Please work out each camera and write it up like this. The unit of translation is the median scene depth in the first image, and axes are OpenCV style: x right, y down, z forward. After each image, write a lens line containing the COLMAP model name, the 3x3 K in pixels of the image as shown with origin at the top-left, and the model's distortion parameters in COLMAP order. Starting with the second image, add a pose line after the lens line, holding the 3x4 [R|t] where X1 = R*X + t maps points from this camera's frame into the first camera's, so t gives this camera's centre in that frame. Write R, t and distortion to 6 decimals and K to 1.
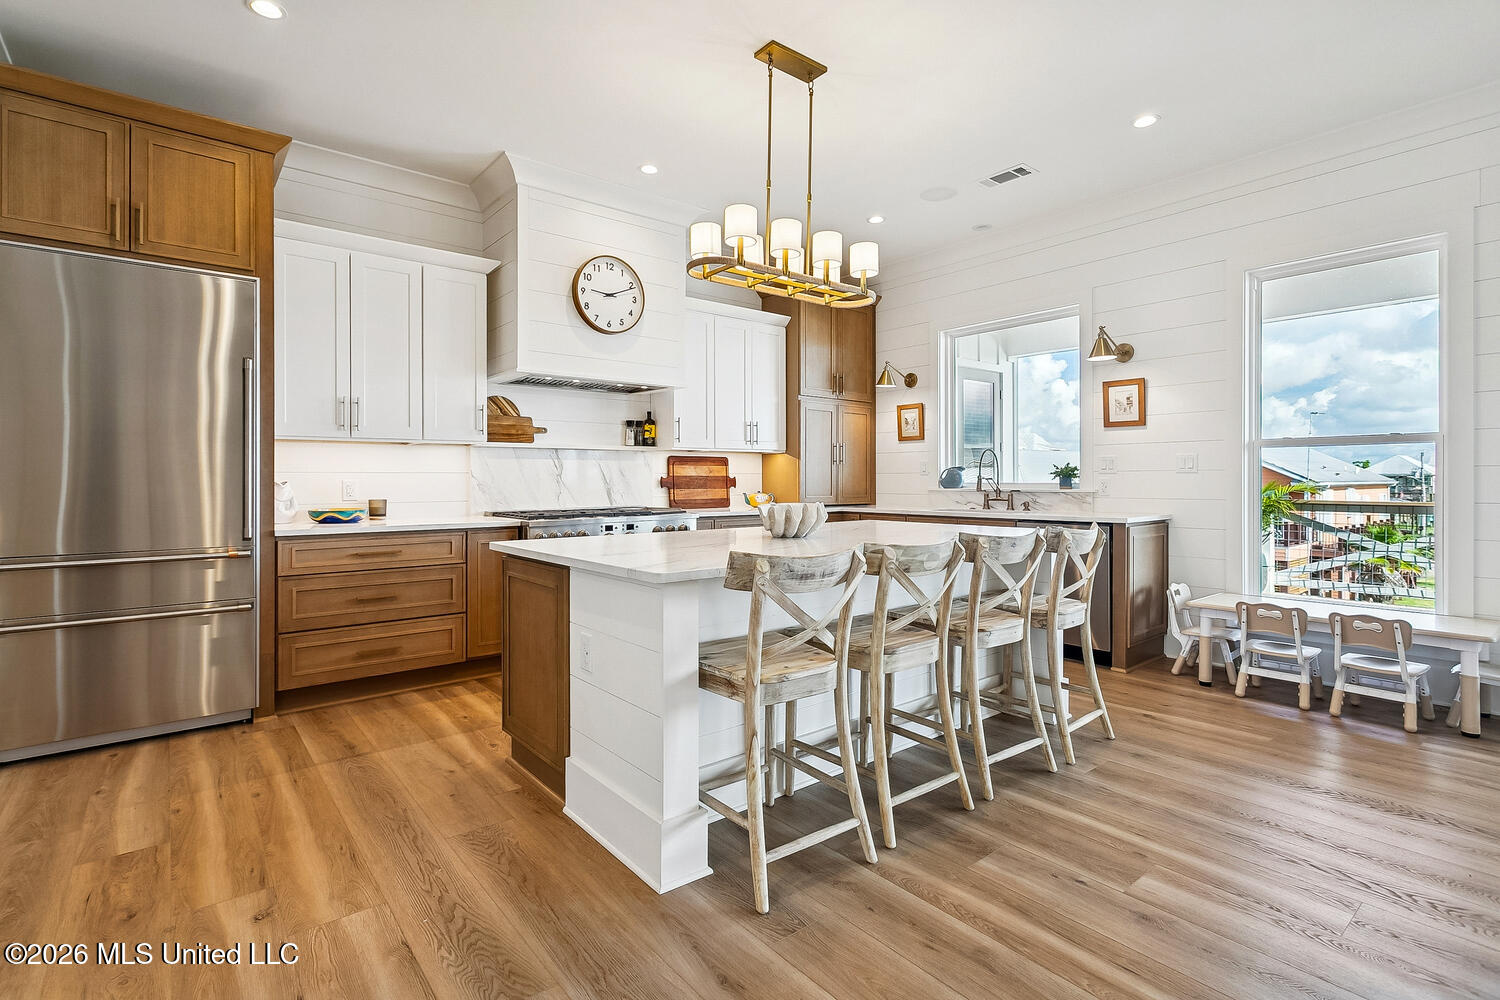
lens RADIAL K [[711.6, 0, 746.1], [0, 711.6, 487.6], [0, 0, 1]] dist [0.002600, 0.000371]
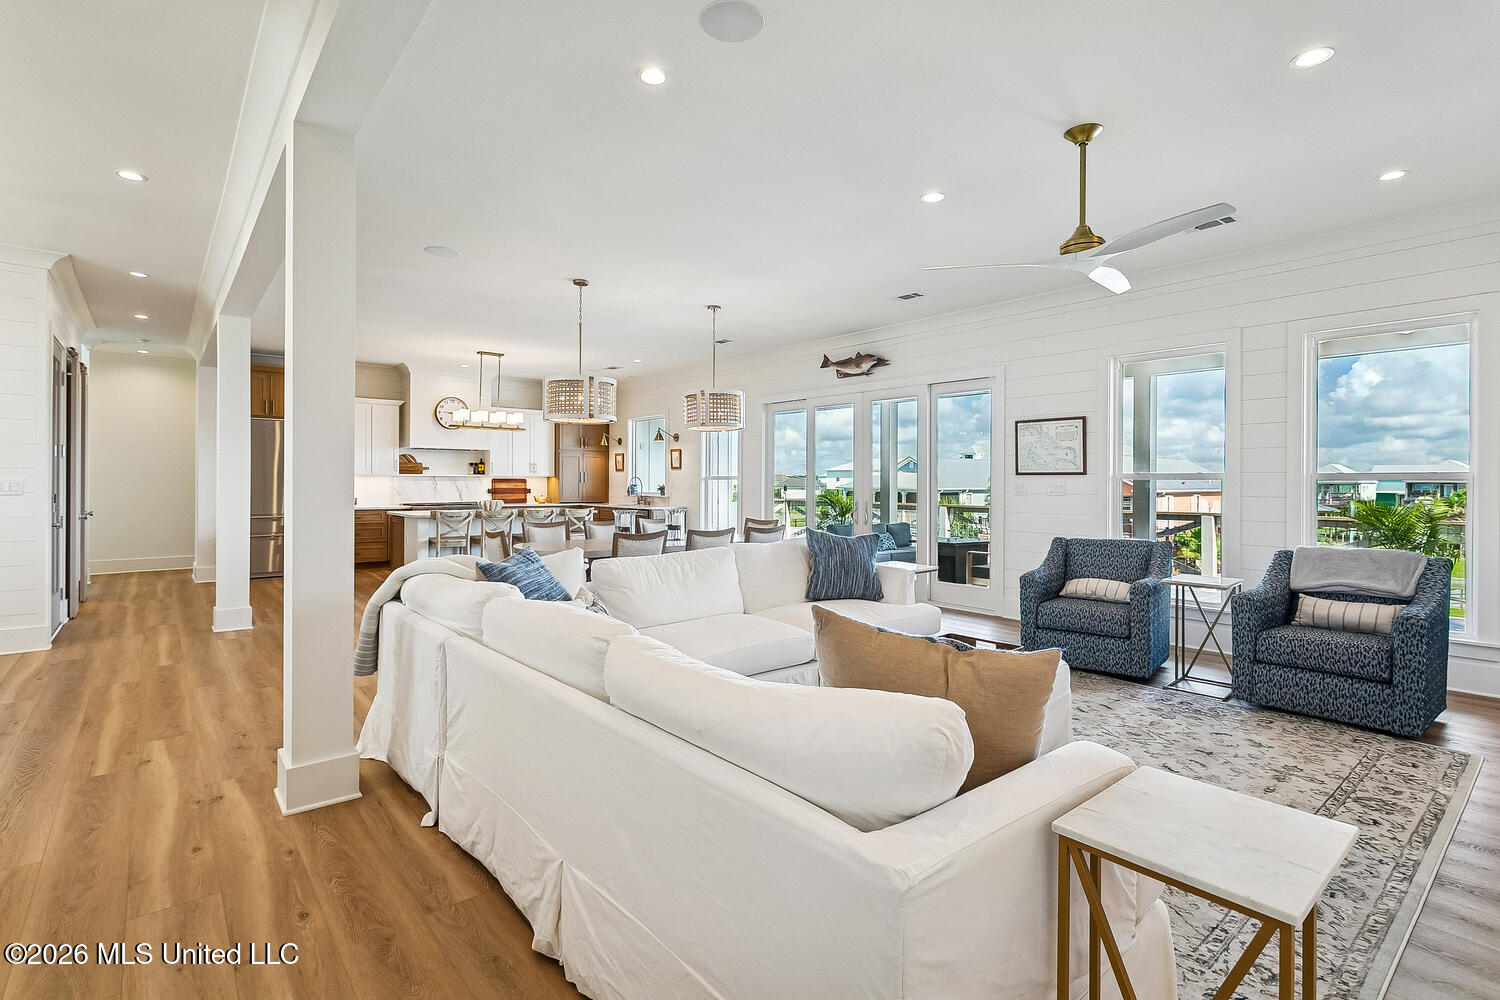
lens RADIAL K [[711.6, 0, 752.8], [0, 711.6, 494.3], [0, 0, 1]] dist [0.002600, 0.000371]
pose [[0.999930, 0.007435, 0.009151, 0.666386], [-0.007500, 0.999947, 0.007067, -0.018706], [-0.009098, -0.007135, 0.999933, -1.170631]]
